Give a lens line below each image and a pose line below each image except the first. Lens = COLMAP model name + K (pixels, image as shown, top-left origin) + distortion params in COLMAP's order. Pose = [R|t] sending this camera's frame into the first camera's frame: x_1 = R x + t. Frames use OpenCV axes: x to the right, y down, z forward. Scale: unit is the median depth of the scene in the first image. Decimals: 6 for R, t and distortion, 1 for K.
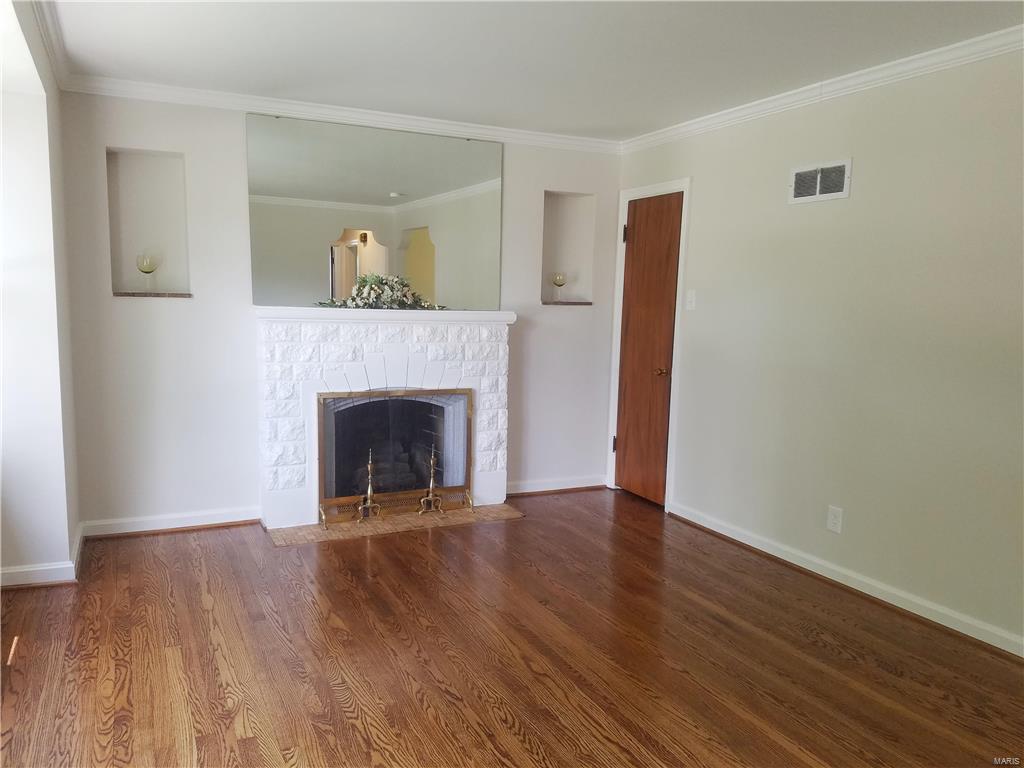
lens RADIAL K [[769.0, 0, 511.3], [0, 769.0, 415.5], [0, 0, 1]] dist [0.103466, -0.002075]
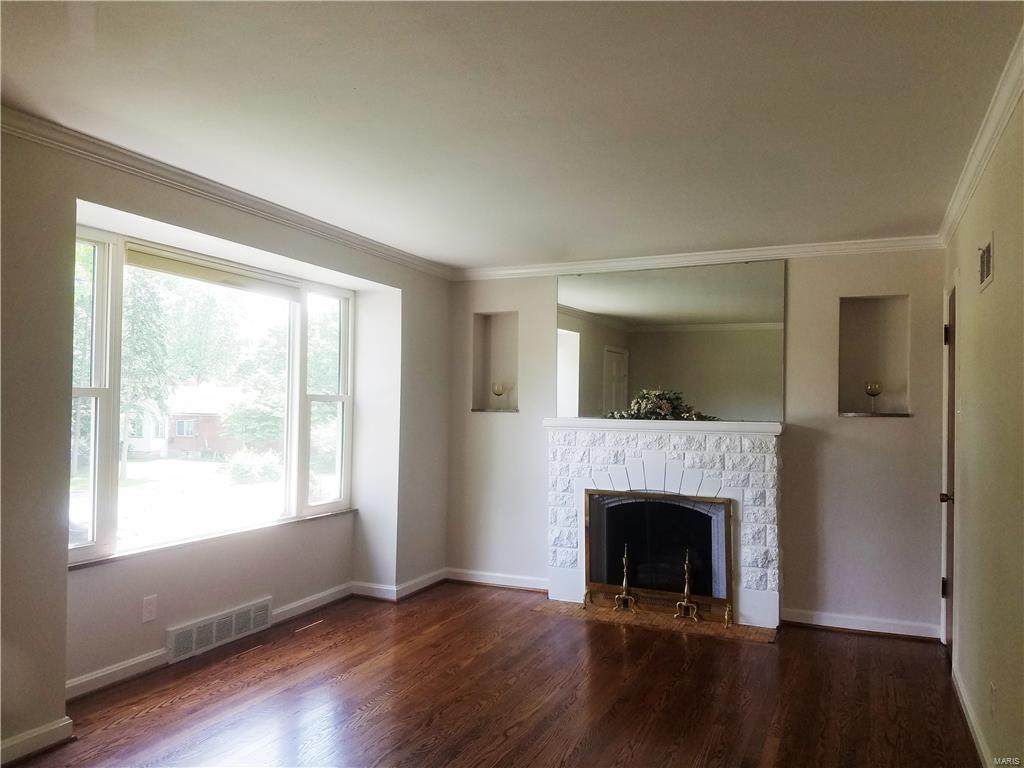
lens RADIAL K [[789.3, 0, 512.0], [0, 789.3, 384.0], [0, 0, 1]] dist [0.076129, -0.001718]
pose [[0.636618, -0.031980, -0.770516, 0.581471], [-0.115582, 0.983897, -0.136333, -0.008172], [0.762469, 0.175850, 0.622670, 0.118791]]
